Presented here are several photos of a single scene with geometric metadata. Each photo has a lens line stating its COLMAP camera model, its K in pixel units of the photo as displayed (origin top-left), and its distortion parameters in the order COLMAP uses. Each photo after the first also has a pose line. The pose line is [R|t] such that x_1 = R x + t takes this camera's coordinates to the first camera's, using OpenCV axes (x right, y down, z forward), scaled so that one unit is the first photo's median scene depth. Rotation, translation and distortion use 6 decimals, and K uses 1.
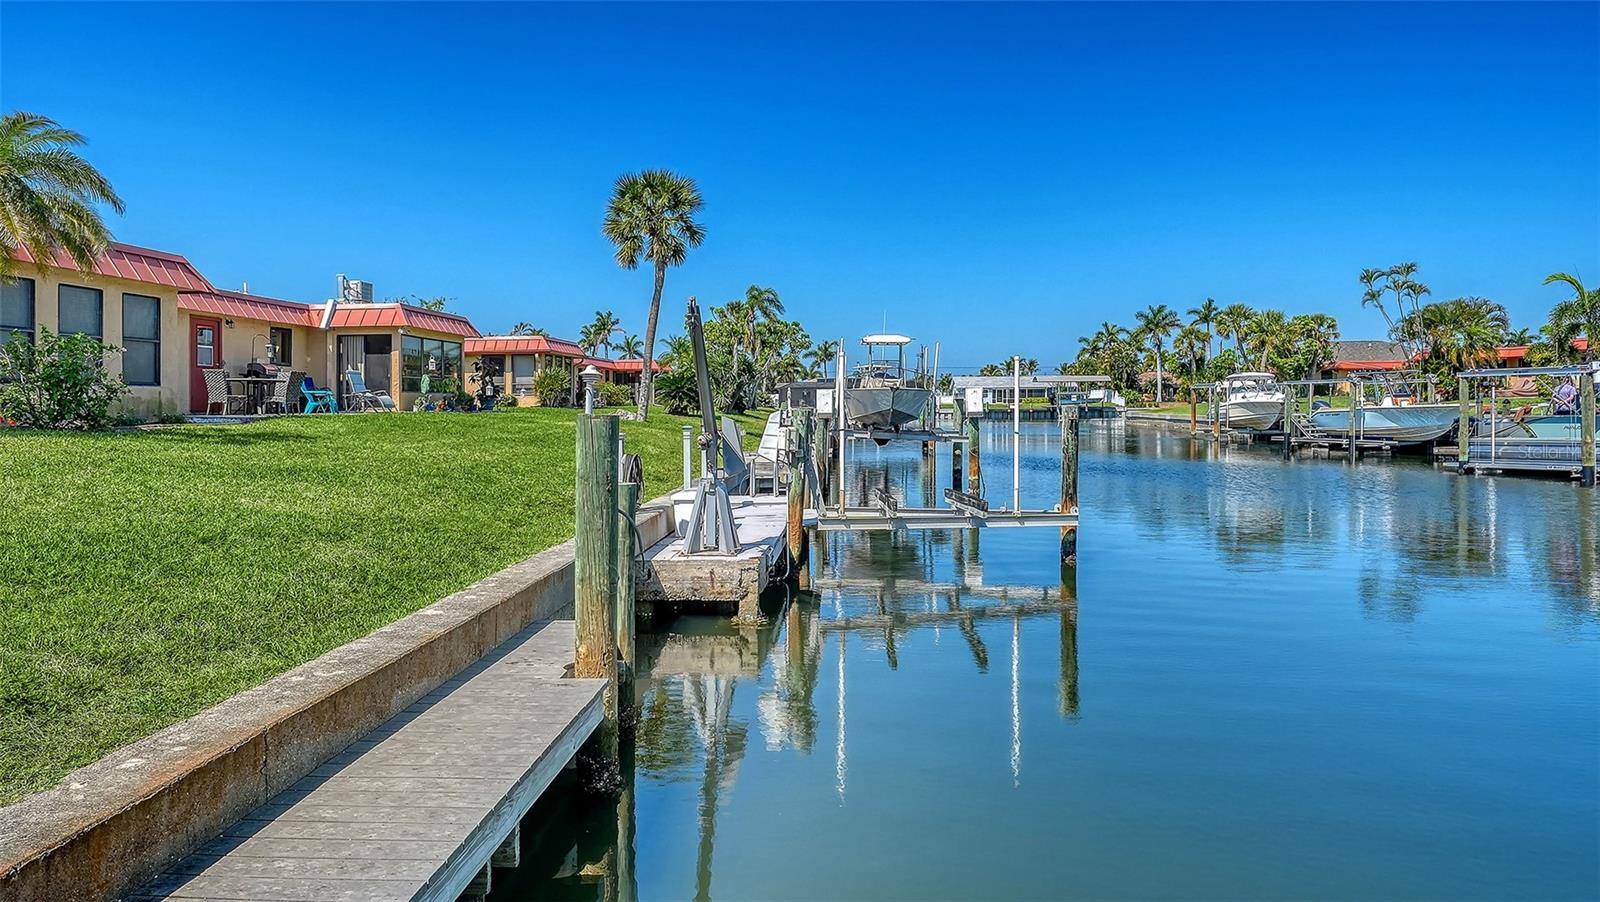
lens RADIAL K [[982.8, 0, 800.0], [0, 982.8, 451.0], [0, 0, 1]] dist [0.002213, 0.000770]
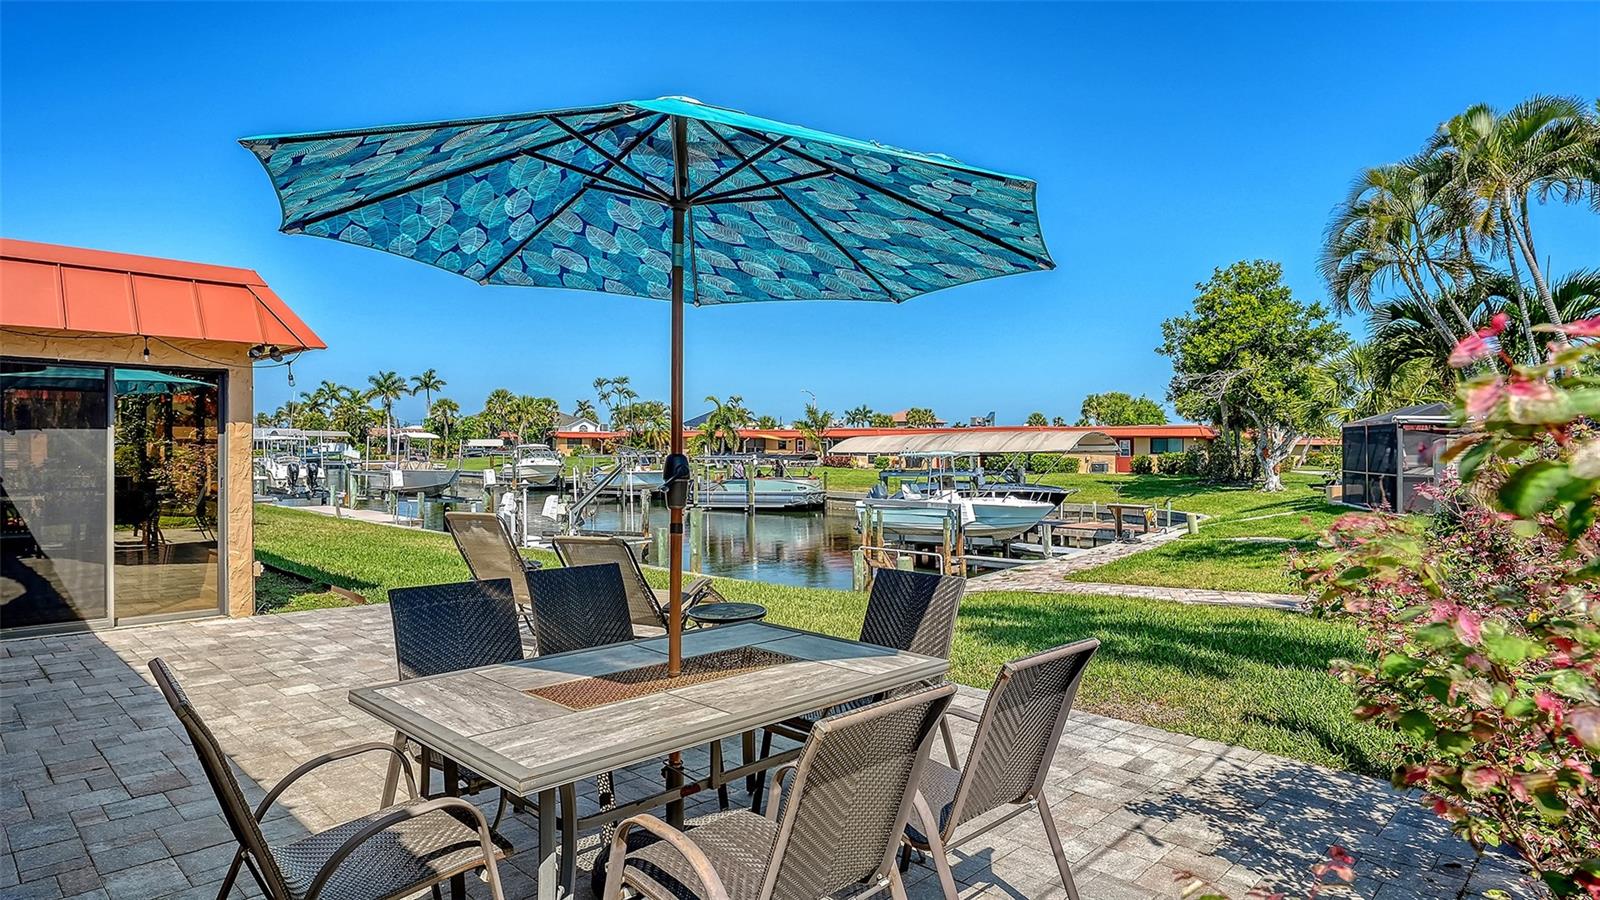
lens RADIAL K [[905.2, 0, 800.0], [0, 905.2, 450.0], [0, 0, 1]] dist [0.000605, 0.000073]
pose [[0.660868, 0.003879, 0.750492, -0.224759], [0.029218, 0.999096, -0.030893, -0.015261], [-0.749933, 0.042344, 0.660157, -0.134737]]
